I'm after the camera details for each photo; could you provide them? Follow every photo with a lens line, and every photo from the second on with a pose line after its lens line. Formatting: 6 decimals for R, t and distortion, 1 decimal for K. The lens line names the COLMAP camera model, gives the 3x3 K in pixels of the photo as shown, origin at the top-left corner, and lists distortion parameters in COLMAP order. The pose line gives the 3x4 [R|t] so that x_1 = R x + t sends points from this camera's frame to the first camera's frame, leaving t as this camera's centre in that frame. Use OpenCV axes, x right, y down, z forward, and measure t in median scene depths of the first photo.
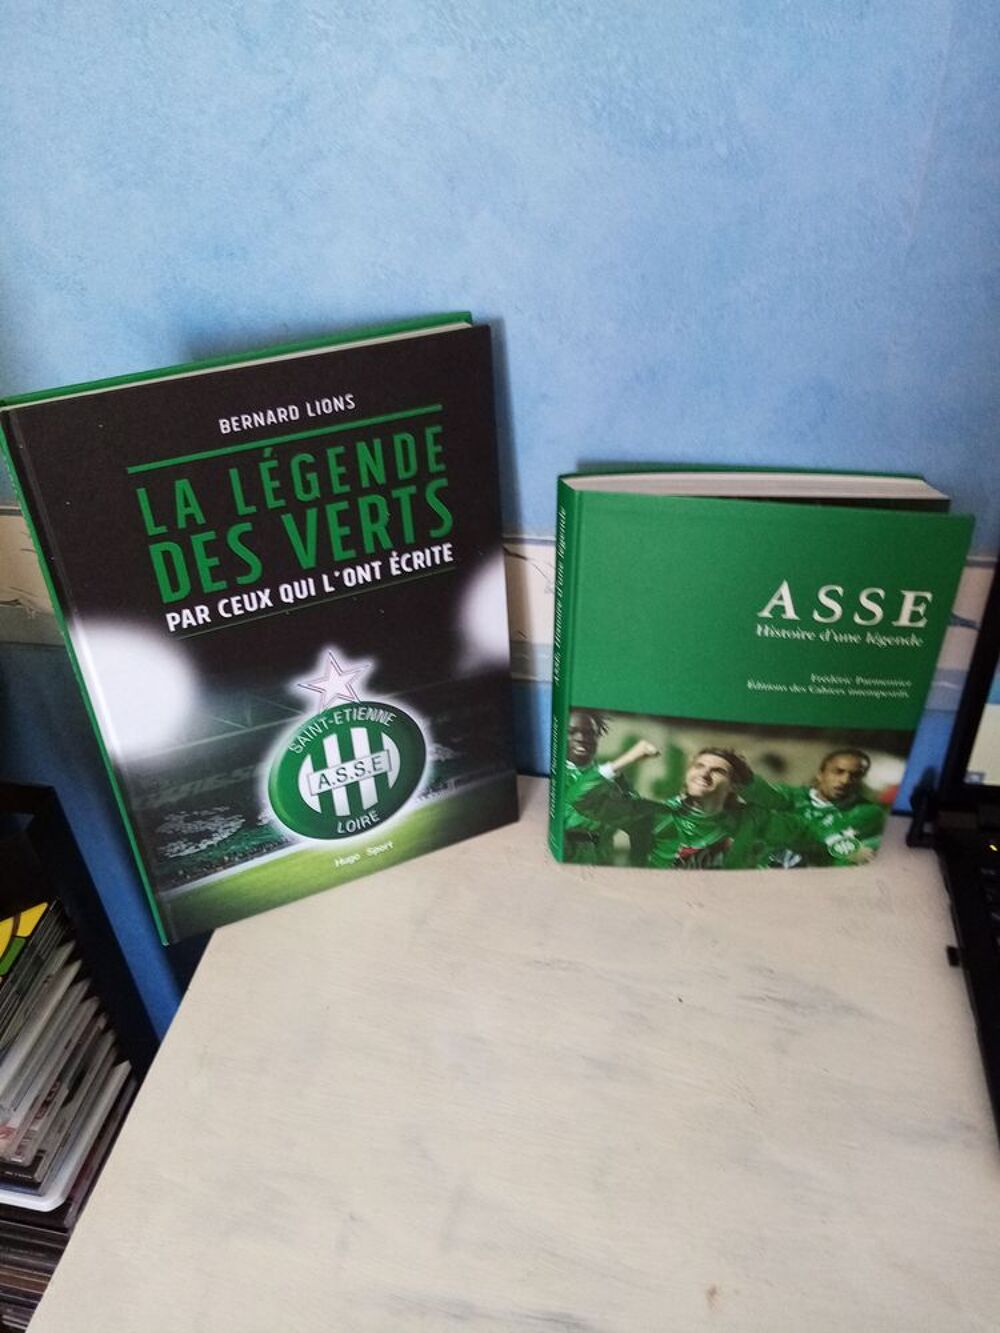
lens RADIAL K [[1091.3, 0, 502.3], [0, 1091.3, 673.3], [0, 0, 1]] dist [0.009711, -0.038699]
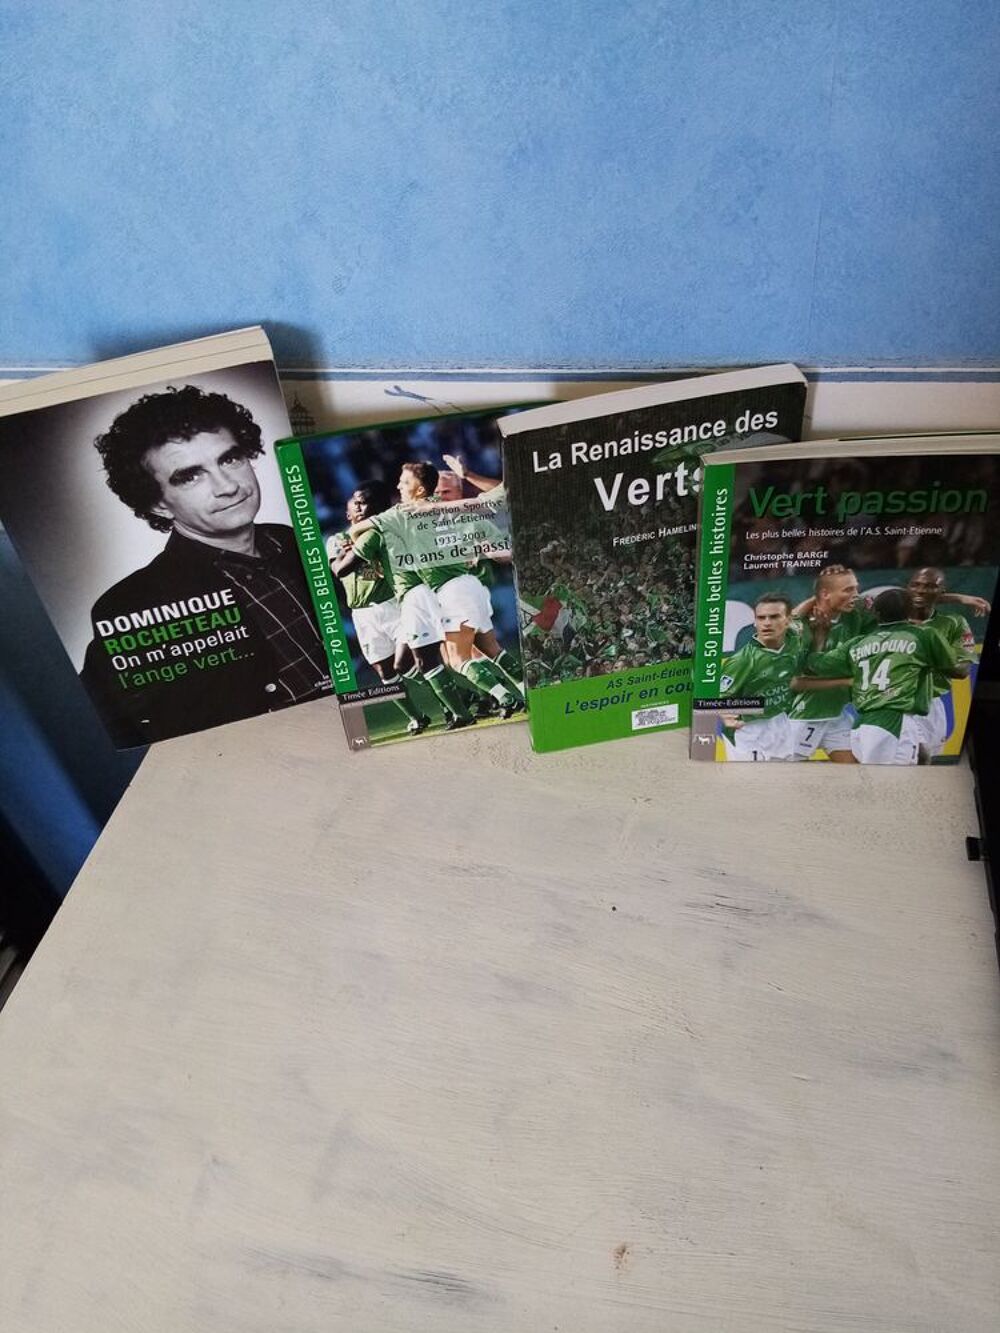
lens RADIAL K [[1091.3, 0, 487.8], [0, 1091.3, 670.3], [0, 0, 1]] dist [0.009711, -0.038699]
pose [[0.996445, -0.031235, -0.078237, 0.142715], [0.038337, 0.995114, 0.090983, 0.031031], [0.075013, -0.093659, 0.992774, 0.161161]]
